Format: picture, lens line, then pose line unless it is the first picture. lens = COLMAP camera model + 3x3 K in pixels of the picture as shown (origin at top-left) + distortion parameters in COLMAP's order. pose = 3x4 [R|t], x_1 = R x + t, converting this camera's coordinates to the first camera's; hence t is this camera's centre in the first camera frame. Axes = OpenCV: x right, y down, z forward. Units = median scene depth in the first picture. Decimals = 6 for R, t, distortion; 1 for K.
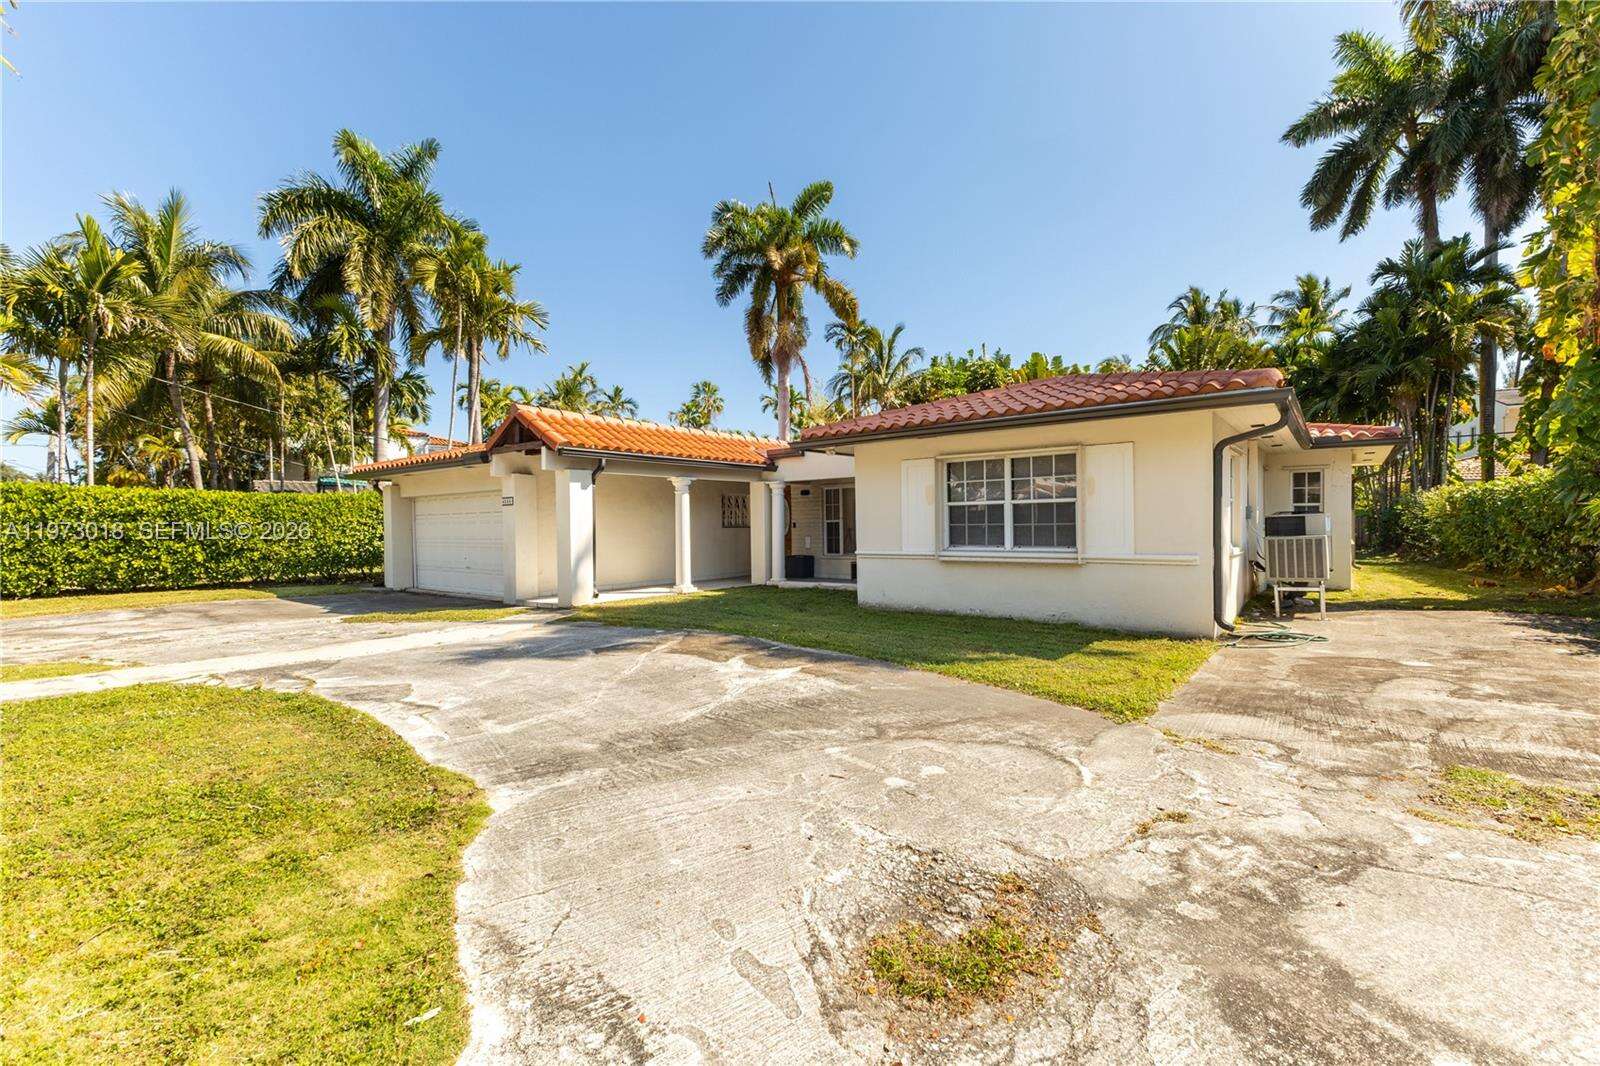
lens RADIAL K [[680.8, 0, 805.0], [0, 680.8, 528.8], [0, 0, 1]] dist [0.001933, -0.000430]
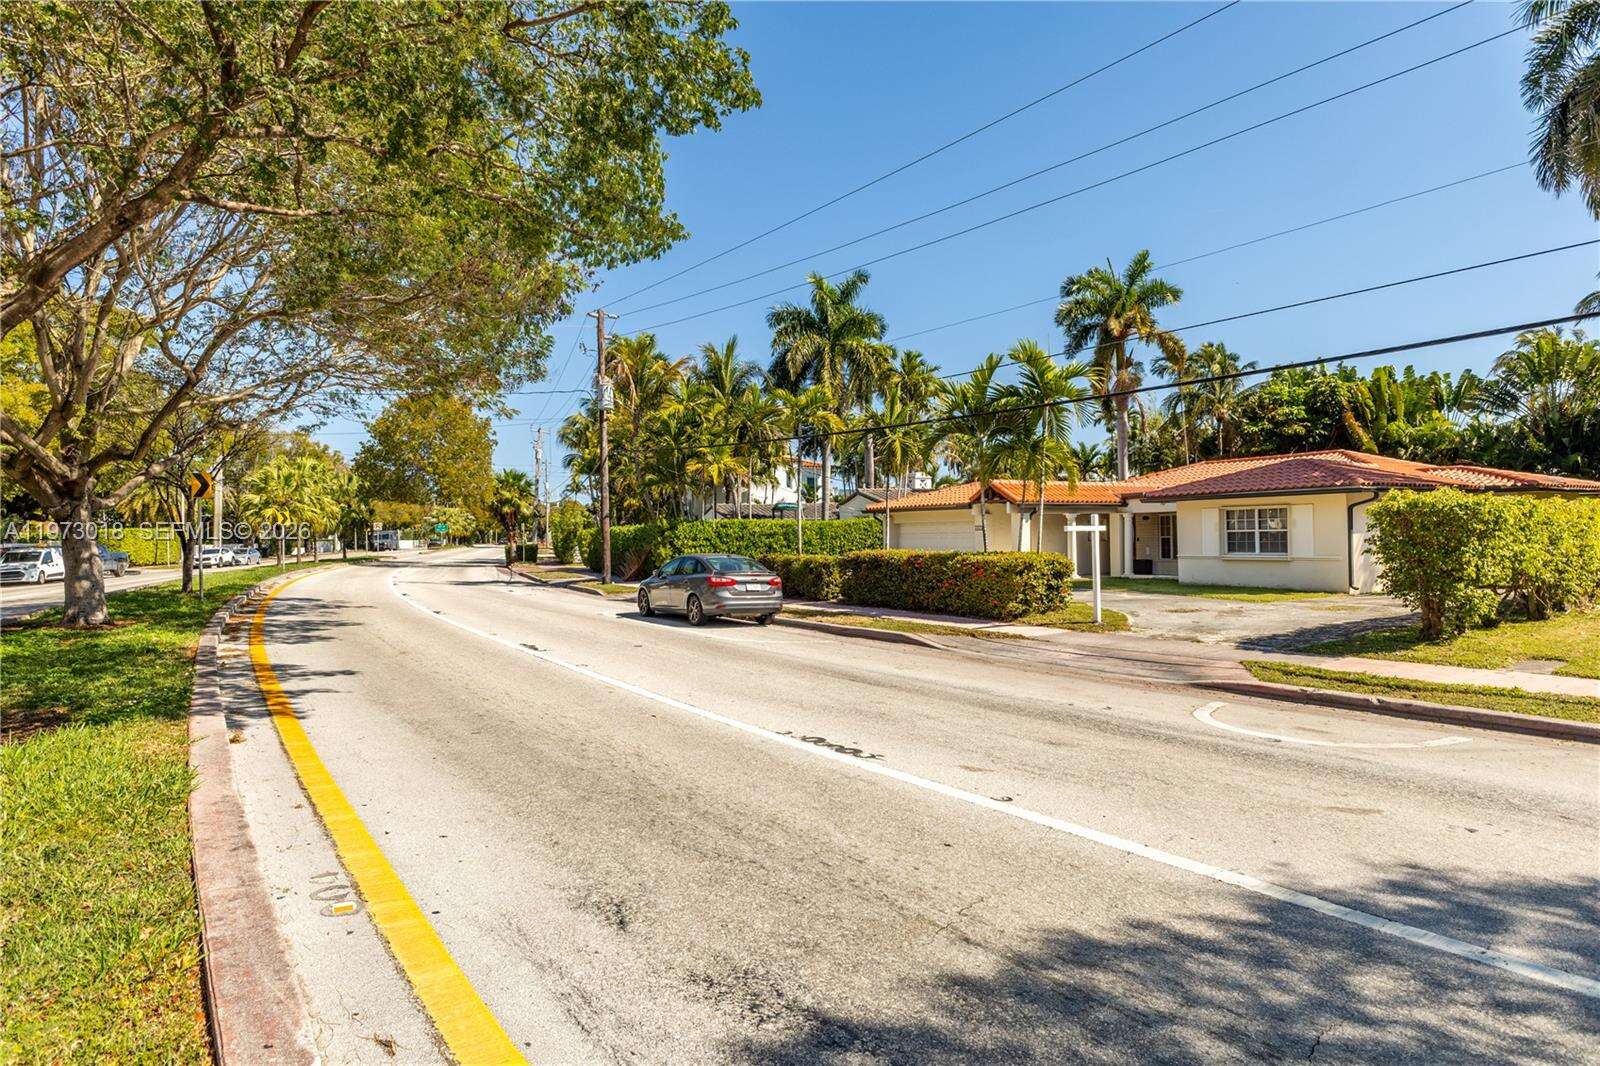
lens RADIAL K [[838.7, 0, 800.0], [0, 838.7, 533.0], [0, 0, 1]] dist [-0.027877, -0.000475]
pose [[0.929031, -0.003103, -0.369990, -0.016505], [0.001434, 0.999988, -0.004786, -0.007541], [0.370000, 0.003915, 0.929023, -0.612377]]
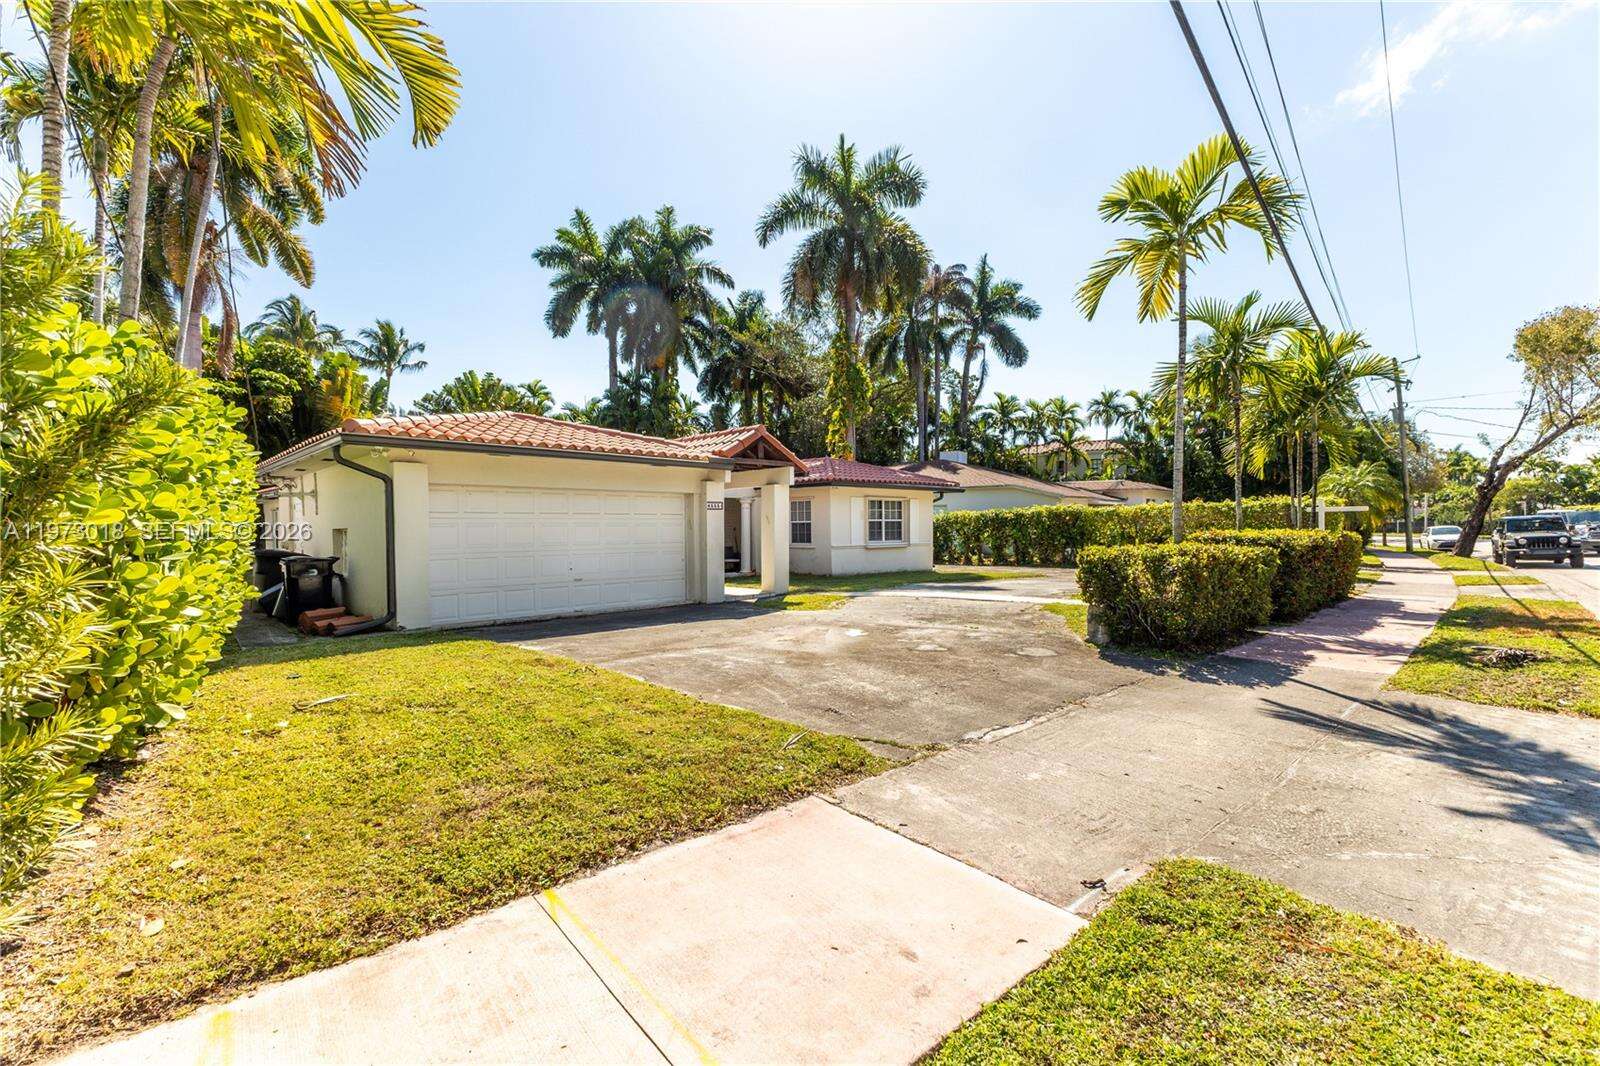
lens RADIAL K [[697.5, 0, 798.1], [0, 697.5, 535.6], [0, 0, 1]] dist [0.002502, 0.000089]
pose [[0.135776, 0.002186, 0.990737, -0.687022], [0.012698, 0.999912, -0.003947, 0.005523], [-0.990658, 0.013116, 0.135736, 0.331044]]
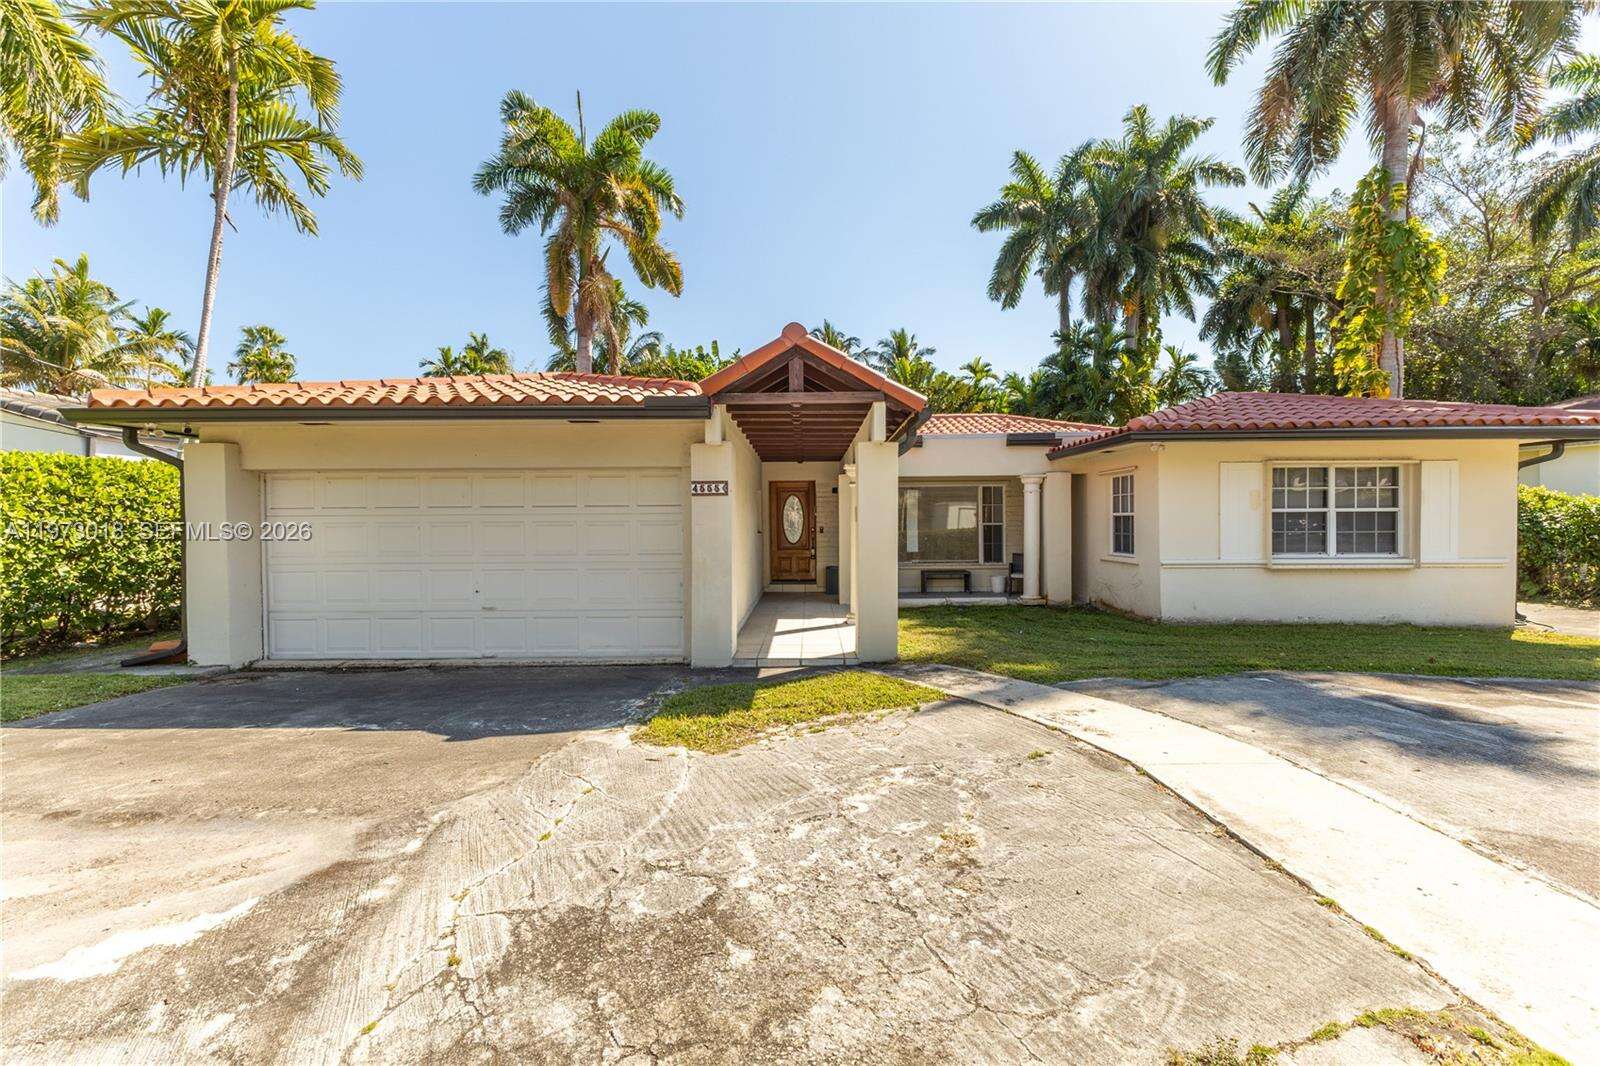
lens RADIAL K [[680.8, 0, 805.0], [0, 680.8, 528.8], [0, 0, 1]] dist [0.001933, -0.000430]
pose [[0.795754, 0.004441, 0.605603, -0.329293], [-0.001313, 0.999983, -0.005609, -0.001347], [-0.605618, 0.003669, 0.795747, 0.227214]]
